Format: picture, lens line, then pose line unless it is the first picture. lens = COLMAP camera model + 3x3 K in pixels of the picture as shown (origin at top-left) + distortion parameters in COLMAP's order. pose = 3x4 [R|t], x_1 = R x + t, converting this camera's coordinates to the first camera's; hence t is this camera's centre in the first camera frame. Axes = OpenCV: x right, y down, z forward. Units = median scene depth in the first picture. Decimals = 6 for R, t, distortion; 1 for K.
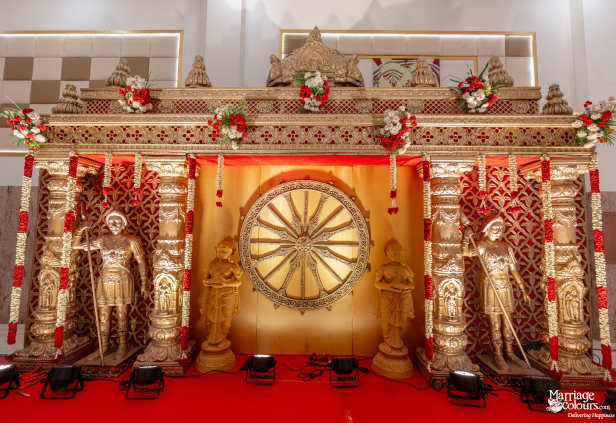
lens RADIAL K [[285.4, 0, 306.1], [0, 285.4, 212.8], [0, 0, 1]] dist [-0.007971, 0.000631]
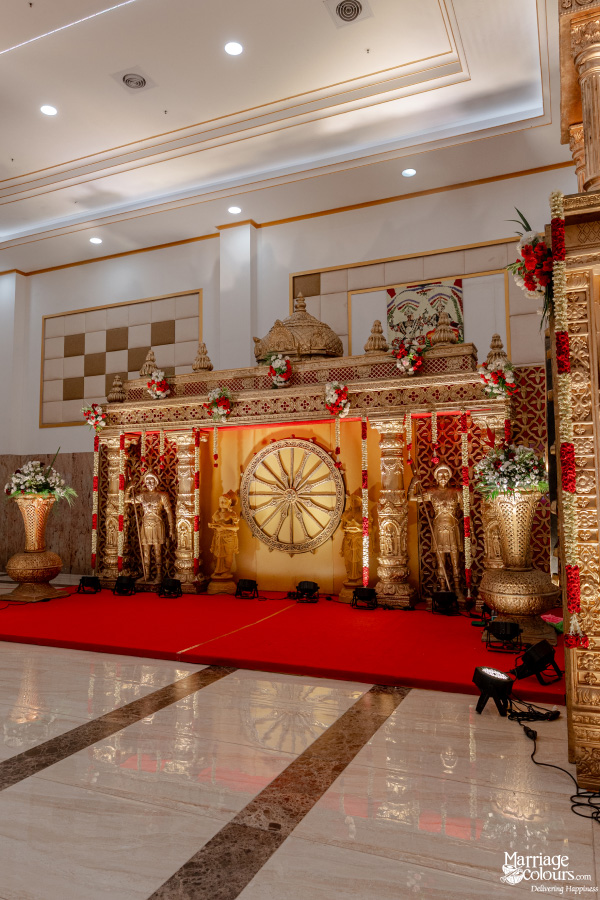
lens RADIAL K [[632.9, 0, 299.8], [0, 632.9, 448.8], [0, 0, 1]] dist [-0.023470, 0.002404]
pose [[0.922508, -0.053979, -0.382184, 1.109968], [0.050607, 0.998540, -0.018878, -0.029000], [0.382645, -0.001926, 0.923893, -1.459455]]
